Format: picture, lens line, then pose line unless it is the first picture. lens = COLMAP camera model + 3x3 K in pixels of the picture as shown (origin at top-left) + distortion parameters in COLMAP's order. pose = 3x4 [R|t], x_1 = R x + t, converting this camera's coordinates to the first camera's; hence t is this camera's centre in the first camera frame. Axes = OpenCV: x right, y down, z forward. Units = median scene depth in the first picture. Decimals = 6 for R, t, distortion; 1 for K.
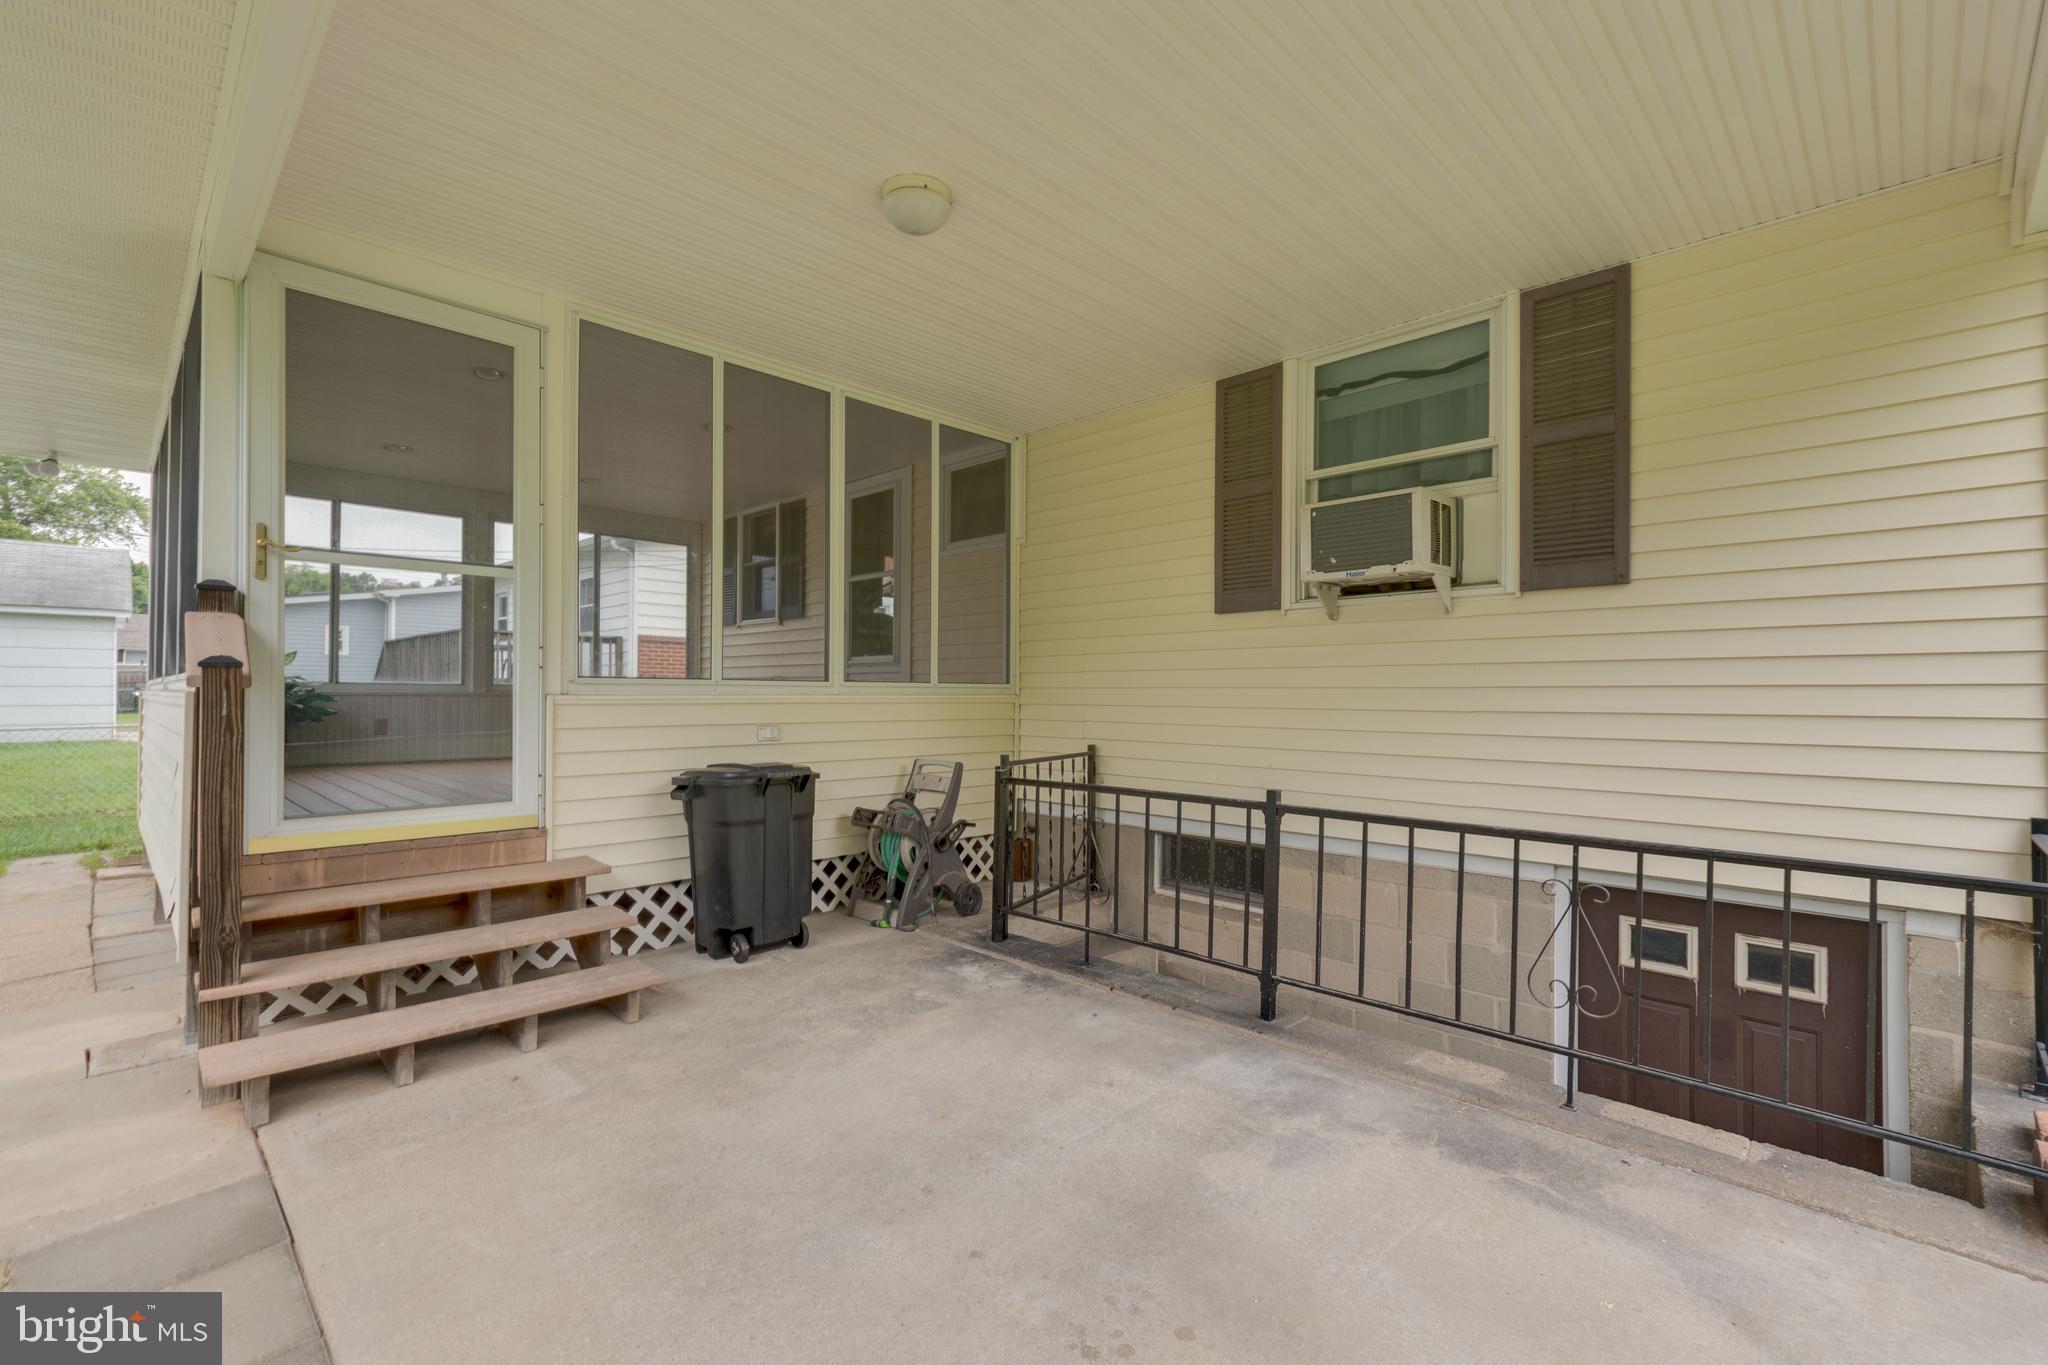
lens RADIAL K [[893.6, 0, 1027.0], [0, 893.6, 684.0], [0, 0, 1]] dist [0.001325, -0.000573]
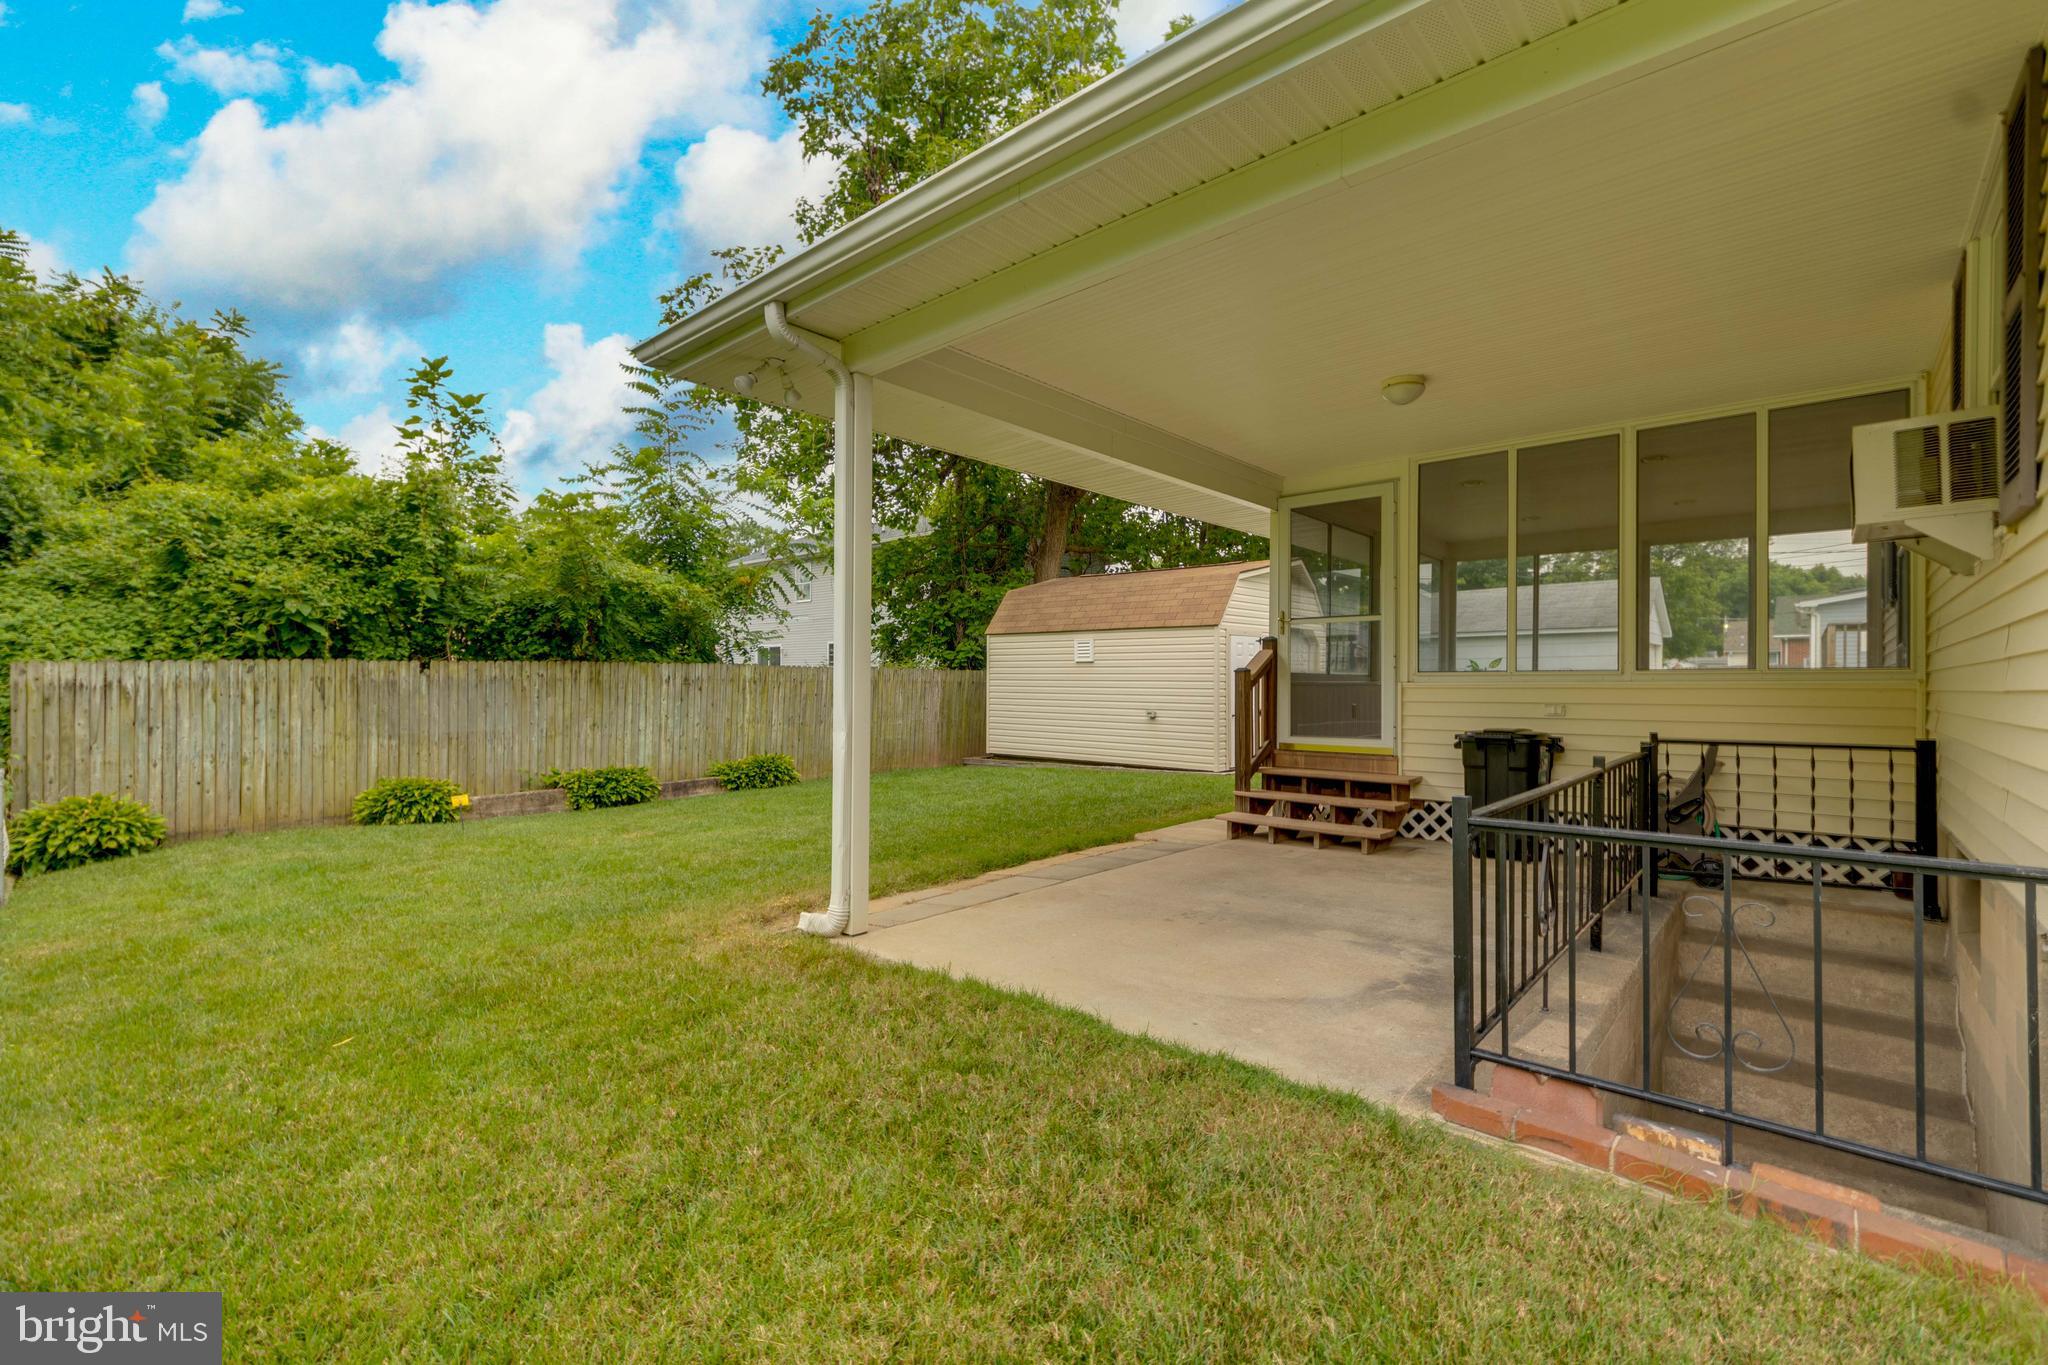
lens RADIAL K [[893.6, 0, 1025.4], [0, 893.6, 684.1], [0, 0, 1]] dist [0.001325, -0.000573]
pose [[0.025668, -0.018830, -0.999493, 1.269086], [-0.002585, 0.999818, -0.018903, 0.052248], [0.999667, 0.003069, 0.025615, 0.212311]]
